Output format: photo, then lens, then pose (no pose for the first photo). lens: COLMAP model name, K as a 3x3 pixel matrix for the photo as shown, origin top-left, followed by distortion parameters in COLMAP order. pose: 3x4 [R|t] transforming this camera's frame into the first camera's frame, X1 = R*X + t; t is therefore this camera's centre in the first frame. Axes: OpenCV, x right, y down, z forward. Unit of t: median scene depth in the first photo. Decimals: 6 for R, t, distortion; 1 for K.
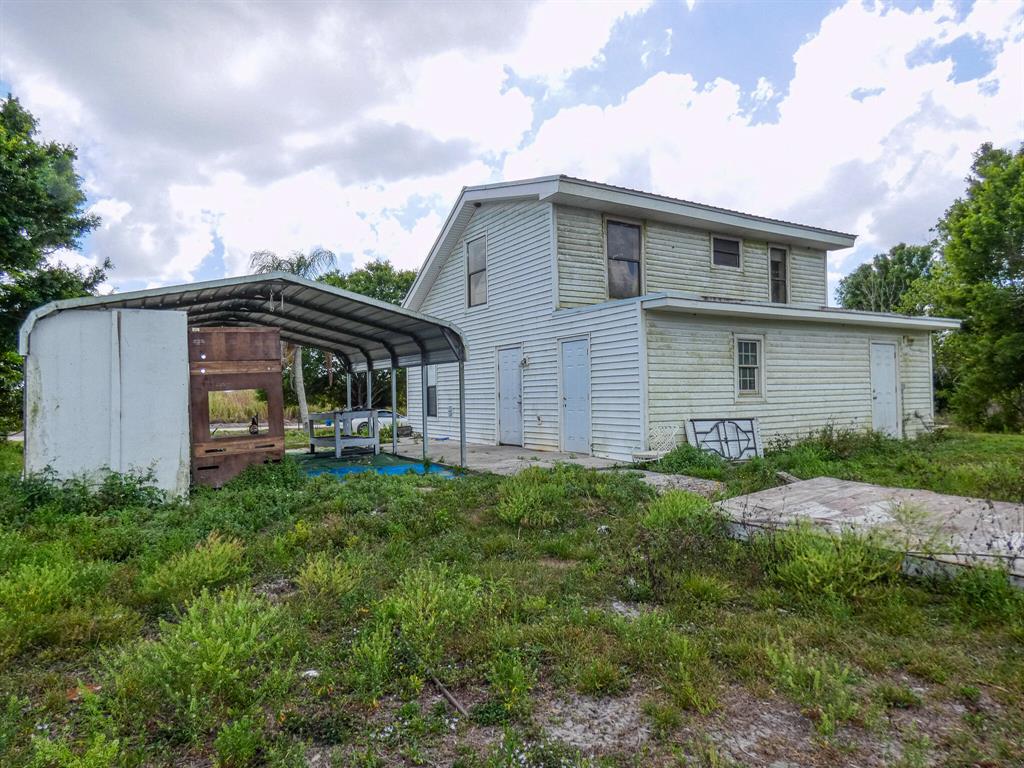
lens RADIAL K [[640.3, 0, 512.9], [0, 640.3, 383.9], [0, 0, 1]] dist [-0.002373, 0.006445]
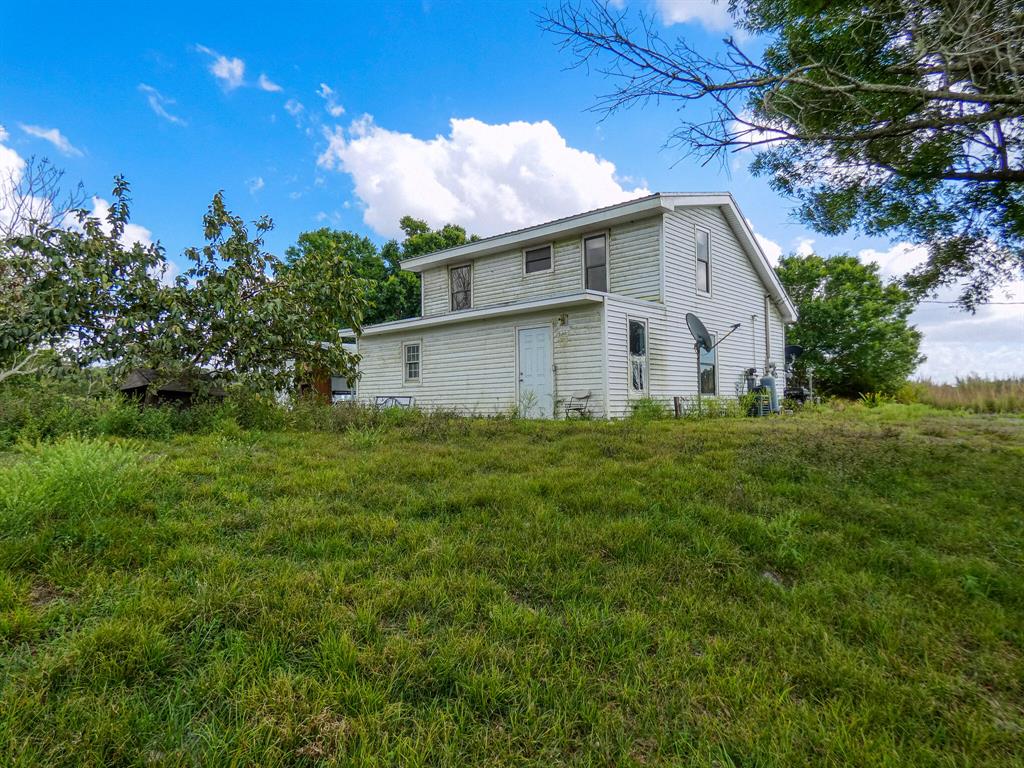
lens RADIAL K [[640.3, 0, 512.4], [0, 640.3, 384.4], [0, 0, 1]] dist [-0.002373, 0.006445]
pose [[0.275046, -0.020628, -0.961210, 1.777461], [0.022952, 0.999626, -0.014884, 0.049460], [0.961157, -0.017968, 0.275417, 0.769025]]
